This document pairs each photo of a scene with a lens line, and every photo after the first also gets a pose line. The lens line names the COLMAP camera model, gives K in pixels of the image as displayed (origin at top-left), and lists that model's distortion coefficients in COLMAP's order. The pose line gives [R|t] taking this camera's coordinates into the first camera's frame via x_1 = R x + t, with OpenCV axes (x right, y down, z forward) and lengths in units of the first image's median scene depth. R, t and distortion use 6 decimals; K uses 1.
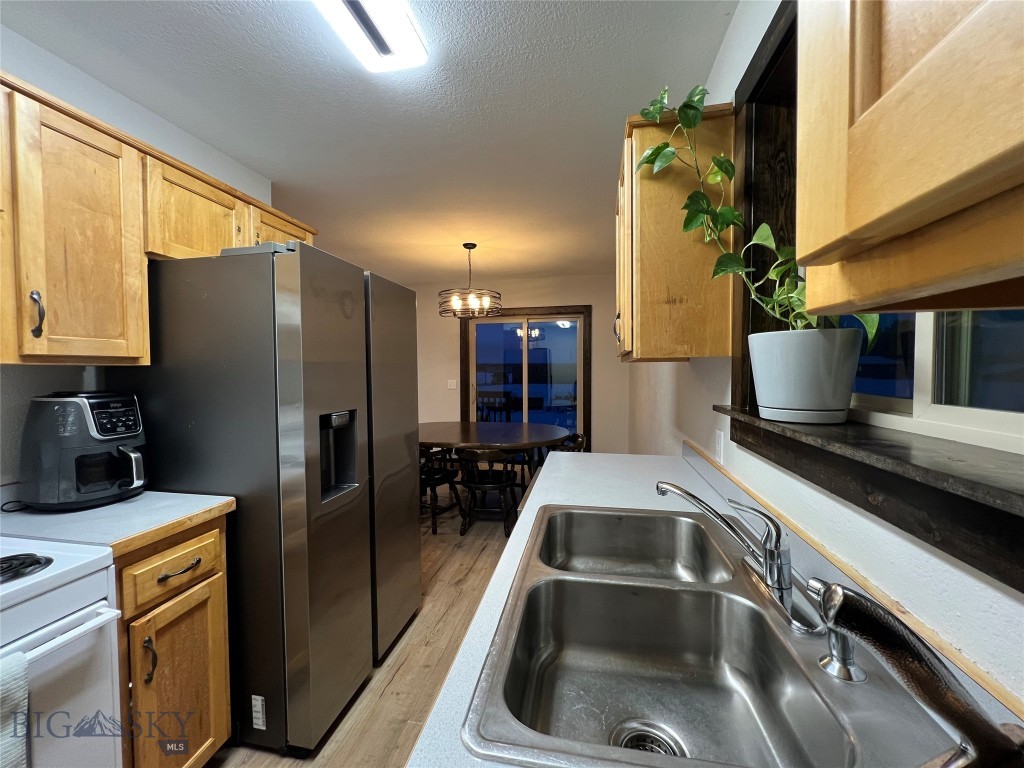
lens RADIAL K [[409.9, 0, 510.4], [0, 409.9, 382.9], [0, 0, 1]] dist [-0.003790, 0.001239]
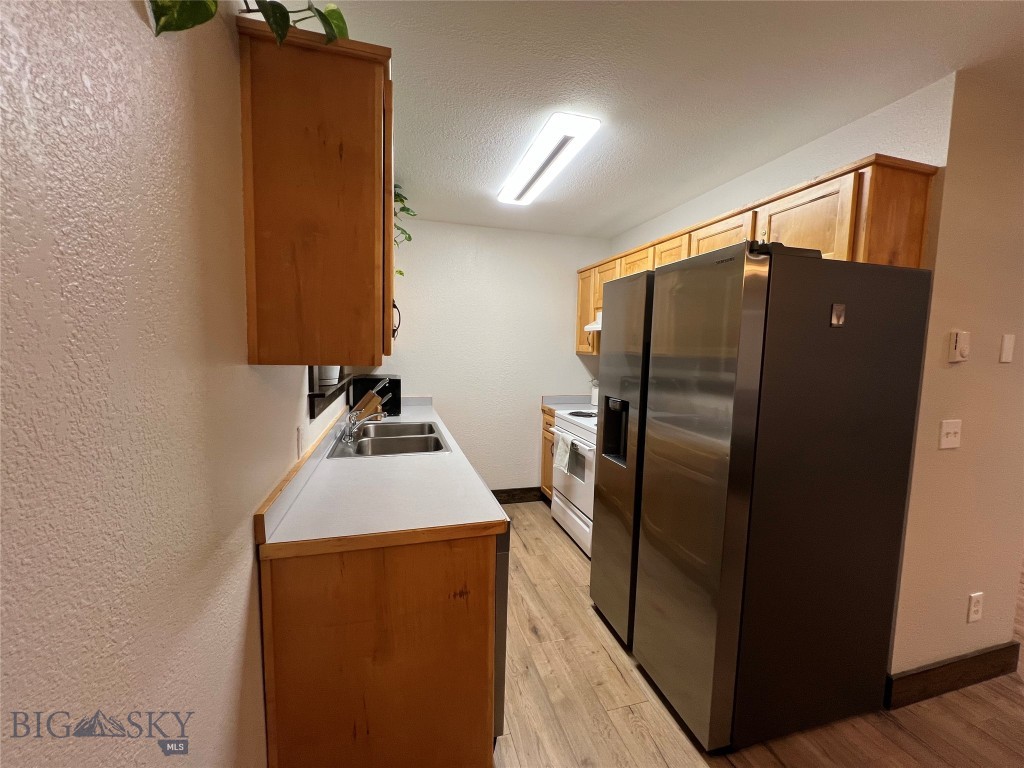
lens RADIAL K [[409.9, 0, 511.6], [0, 409.9, 381.4], [0, 0, 1]] dist [-0.003790, 0.001239]
pose [[-0.890933, 0.024031, -0.453498, 0.436078], [-0.031789, 0.992849, 0.115064, -0.113077], [0.453020, 0.116931, -0.883798, 1.867432]]
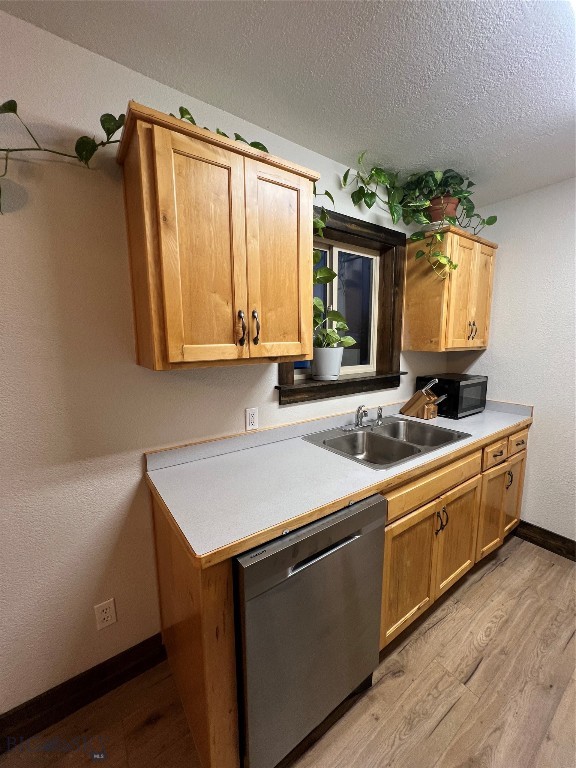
lens RADIAL K [[307.4, 0, 290.2], [0, 307.4, 385.6], [0, 0, 1]] dist [-0.003790, 0.001239]
pose [[-0.723060, -0.091490, 0.684700, -0.280418], [0.035053, 0.985054, 0.168640, -0.116914], [-0.689896, 0.145938, -0.709046, 1.440157]]
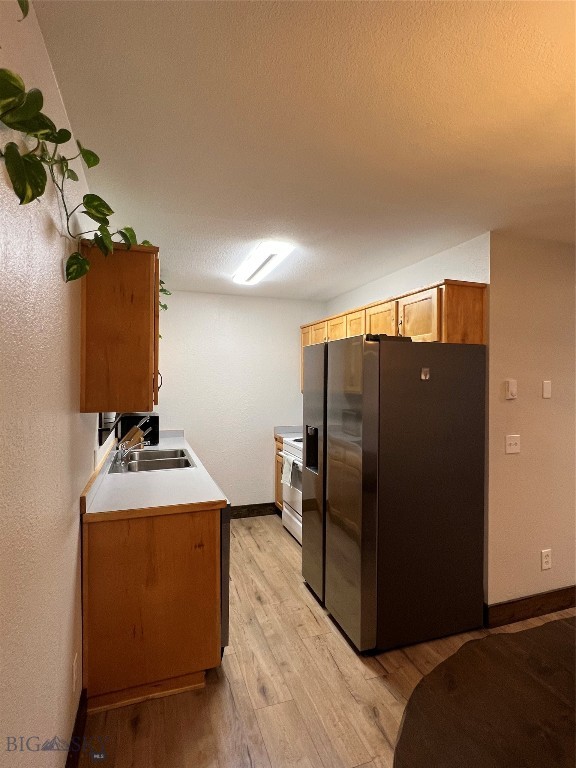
lens RADIAL K [[407.6, 0, 291.4], [0, 407.6, 380.0], [0, 0, 1]] dist [0.001960, -0.002901]
pose [[-0.861173, 0.002874, -0.508305, 0.573594], [-0.015869, 0.999345, 0.032535, -0.188889], [0.508065, 0.036085, -0.860563, 2.390288]]
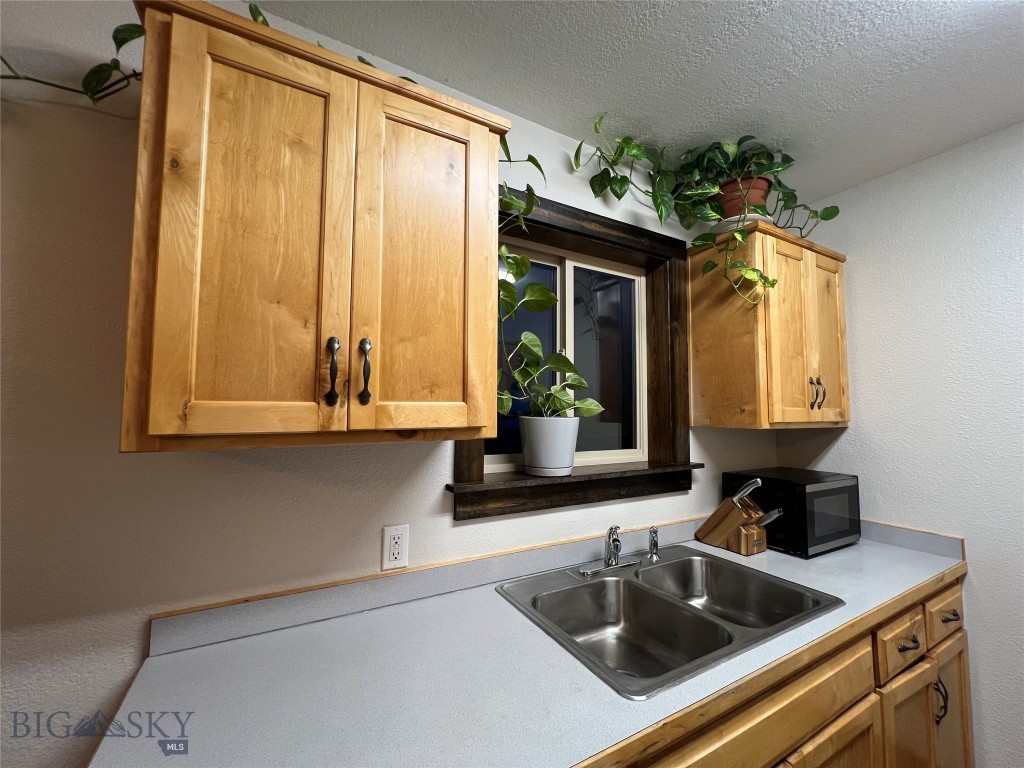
lens RADIAL K [[409.9, 0, 511.8], [0, 409.9, 384.6], [0, 0, 1]] dist [-0.003790, 0.001239]
pose [[-0.645053, 0.048767, 0.762580, -0.204394], [0.020974, 0.998715, -0.046126, -0.090748], [-0.763850, -0.013760, -0.645247, 1.151990]]
